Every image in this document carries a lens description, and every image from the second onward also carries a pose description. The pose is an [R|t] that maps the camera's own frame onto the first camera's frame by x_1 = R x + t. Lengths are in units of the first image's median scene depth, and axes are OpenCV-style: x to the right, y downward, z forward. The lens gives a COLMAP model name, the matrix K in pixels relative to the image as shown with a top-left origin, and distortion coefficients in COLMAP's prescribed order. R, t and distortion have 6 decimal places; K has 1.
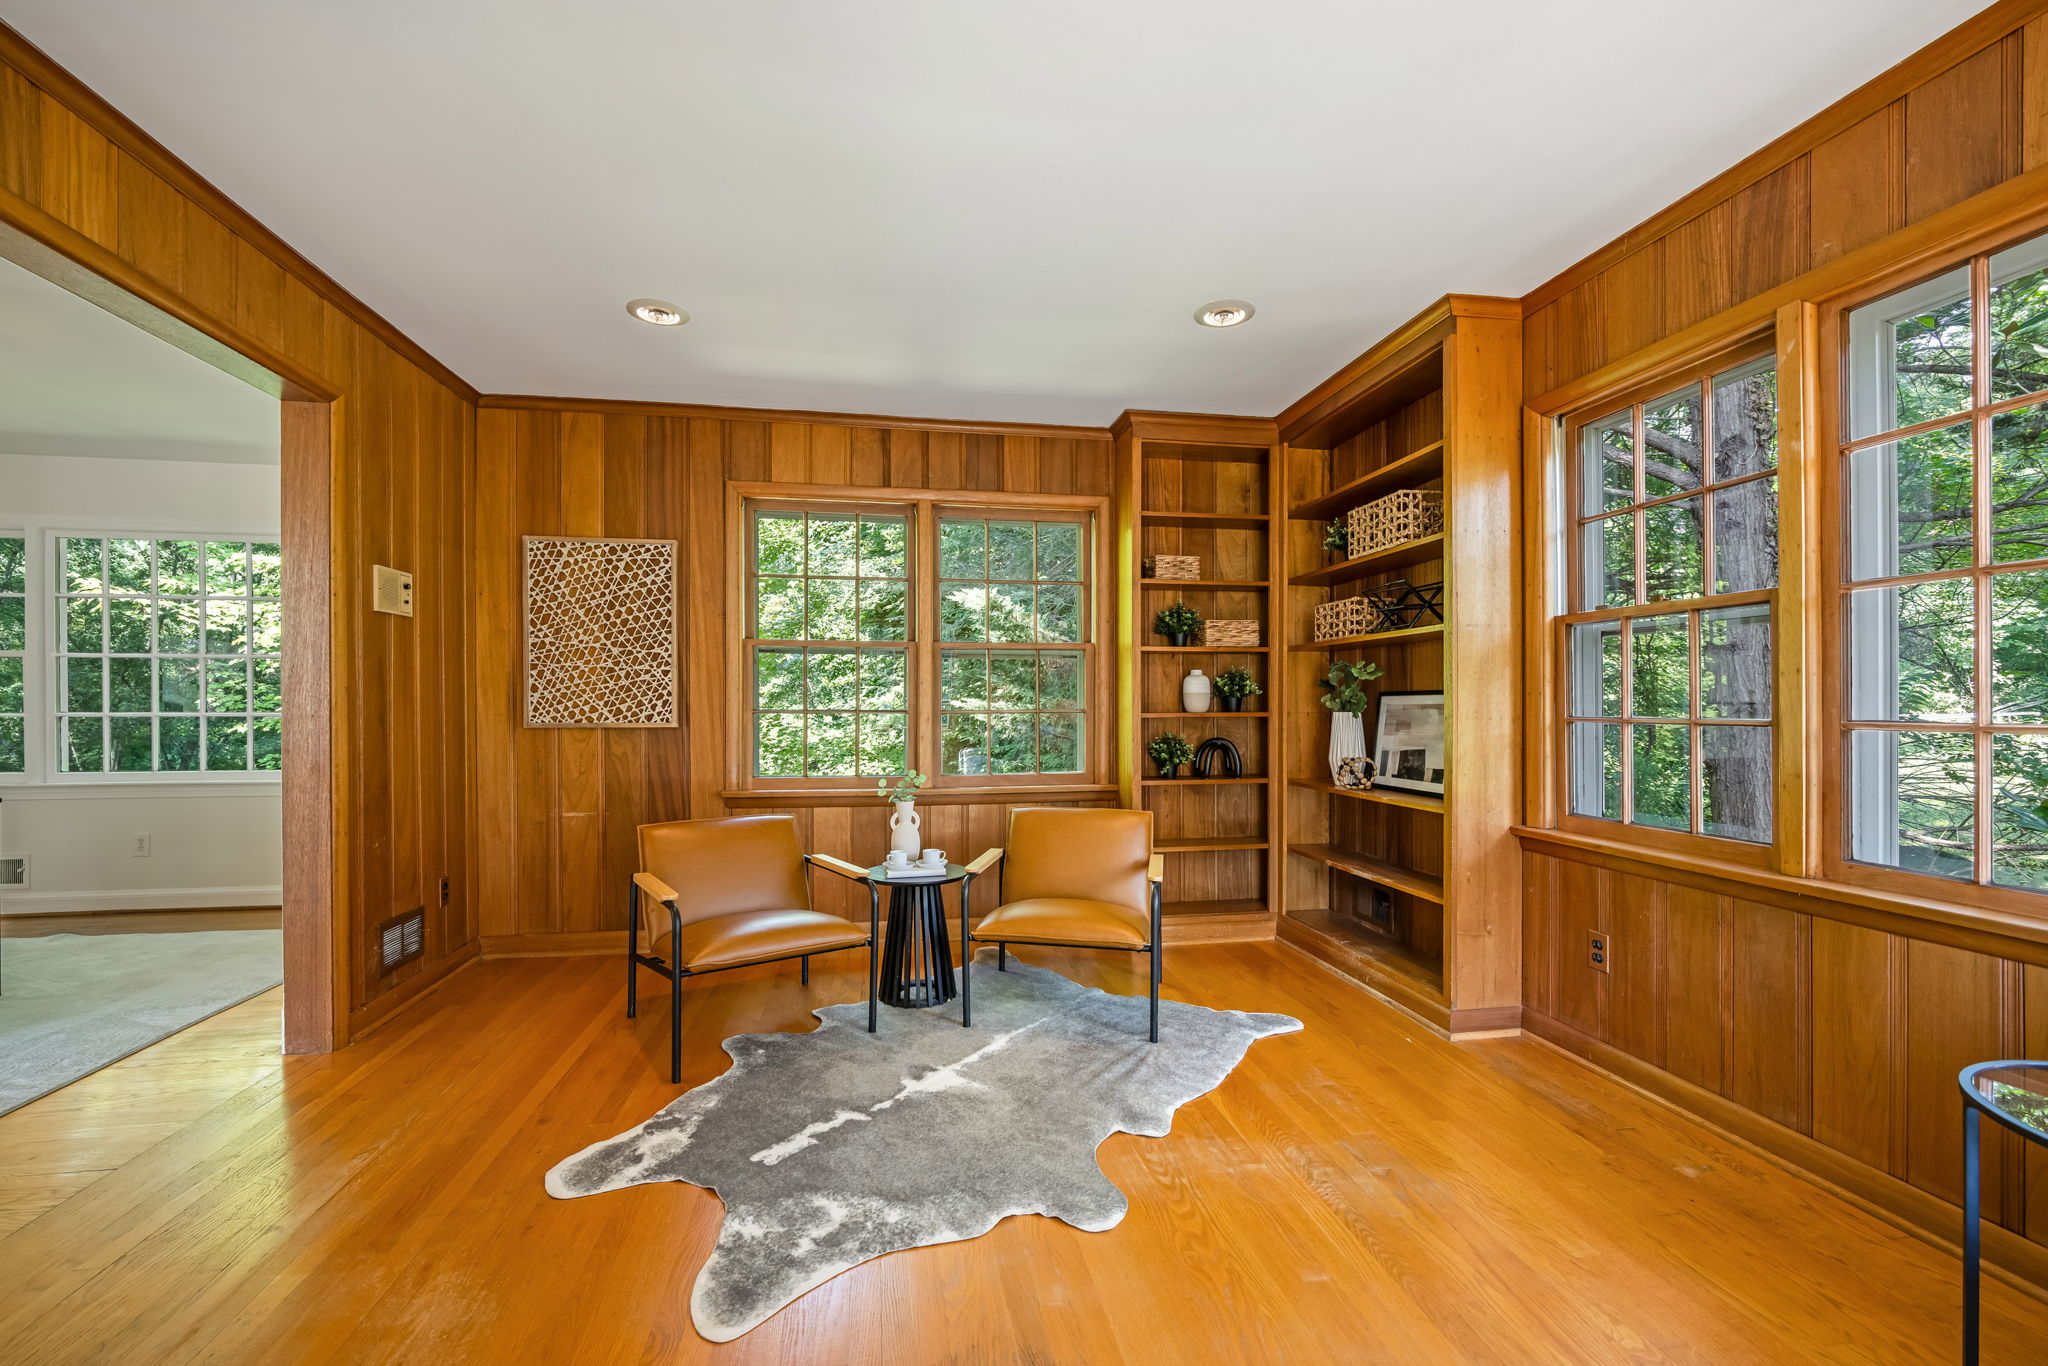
lens RADIAL K [[834.7, 0, 1017.6], [0, 834.7, 700.9], [0, 0, 1]] dist [-0.001272, -0.000133]
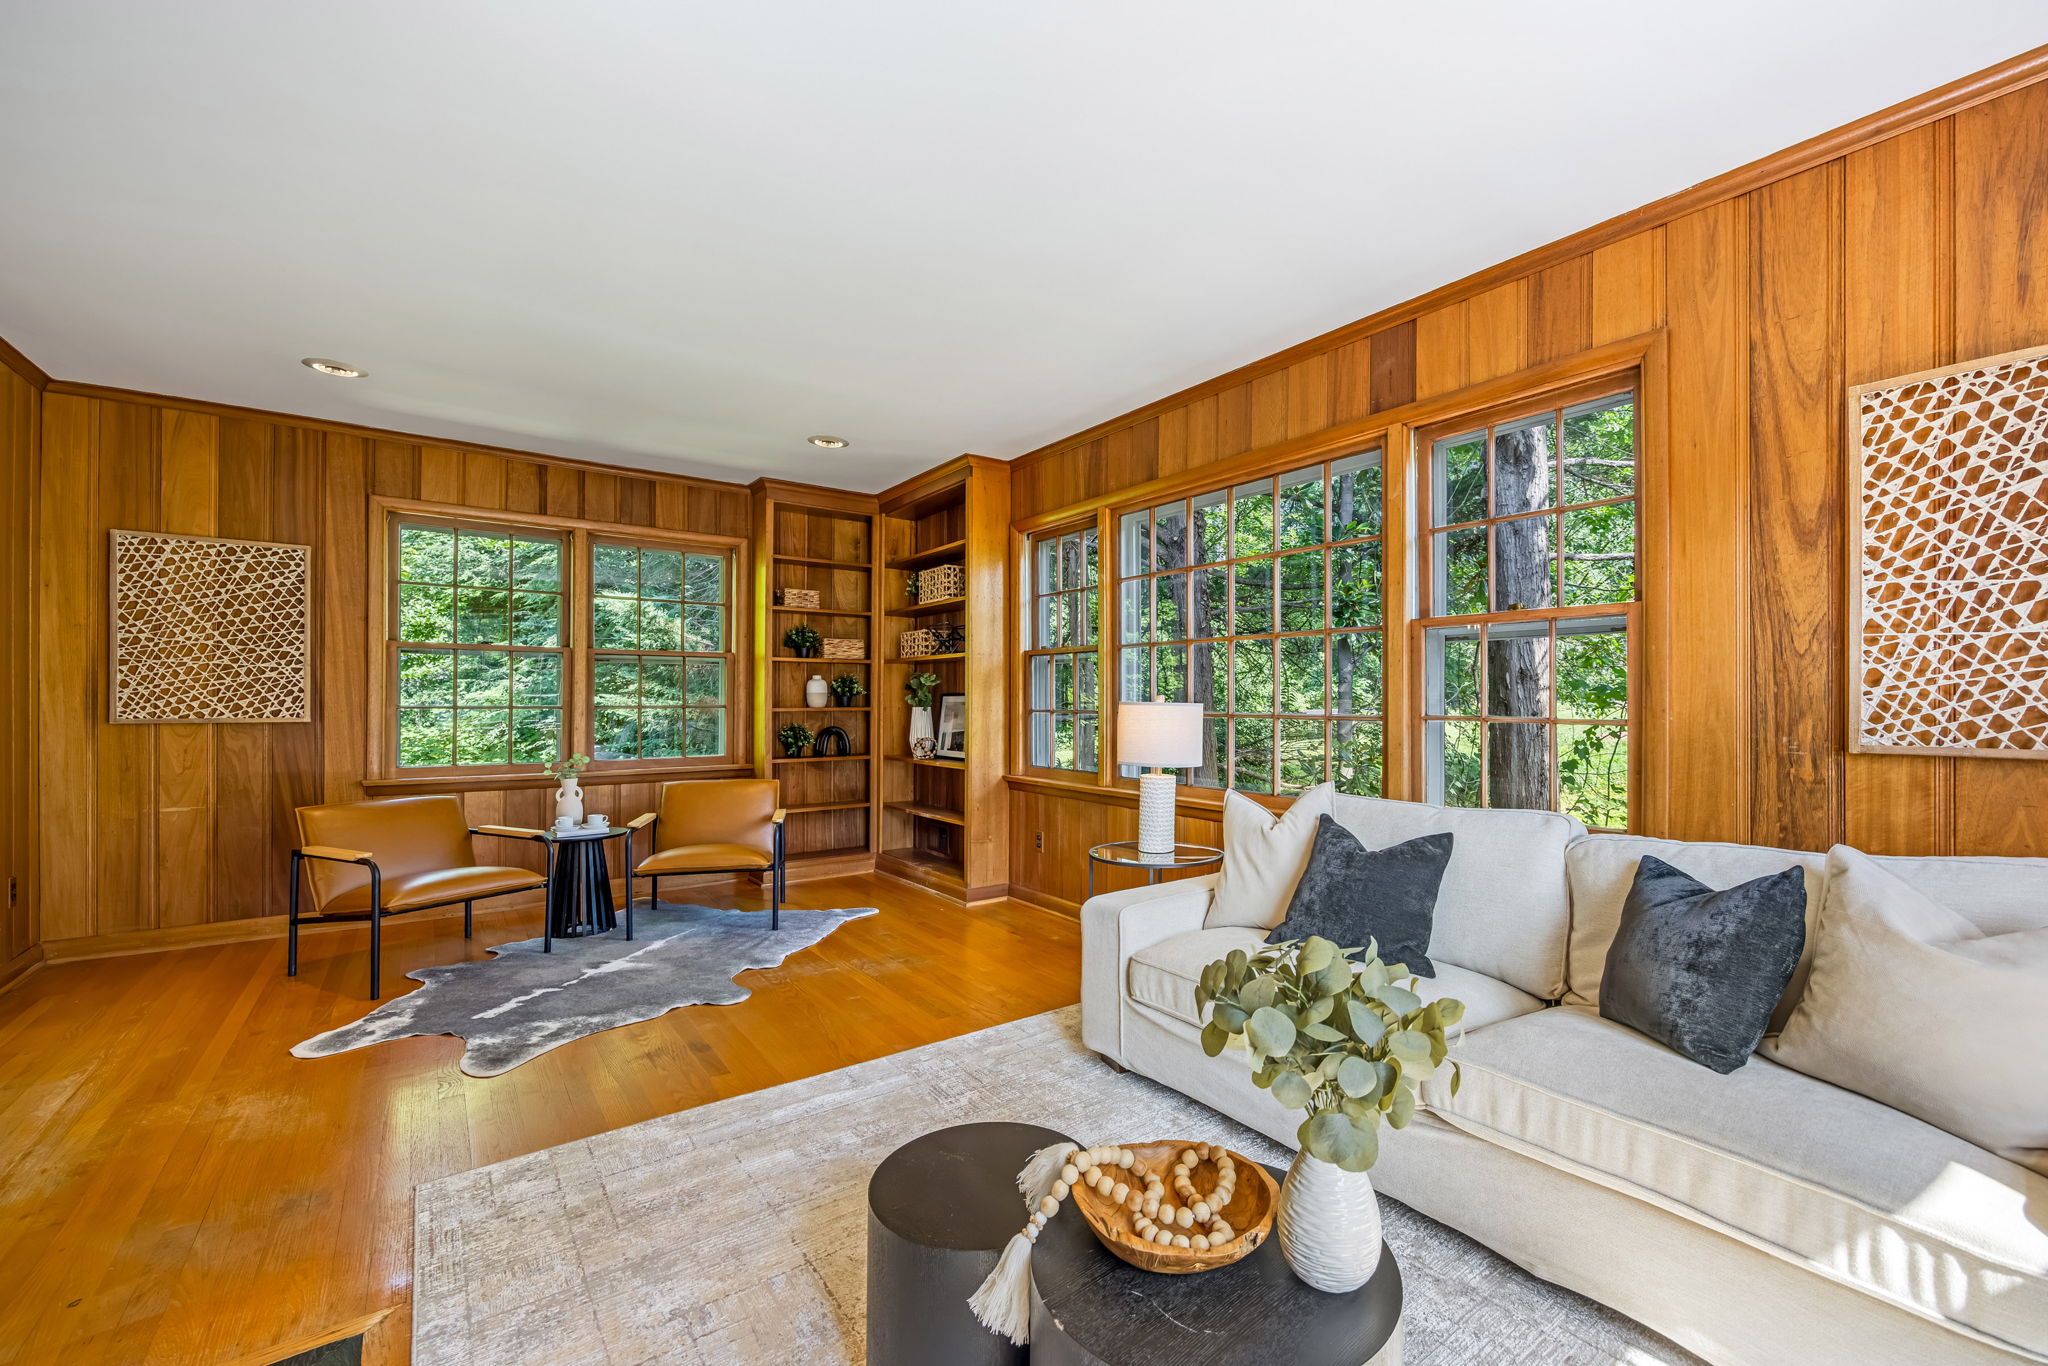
lens RADIAL K [[828.2, 0, 1079.9], [0, 828.2, 693.7], [0, 0, 1]] dist [0.000073, 0.000209]
pose [[0.884711, 0.006401, 0.466096, -0.033286], [-0.004512, 0.999976, -0.005168, -0.003590], [-0.466118, 0.002469, 0.884719, -0.401795]]
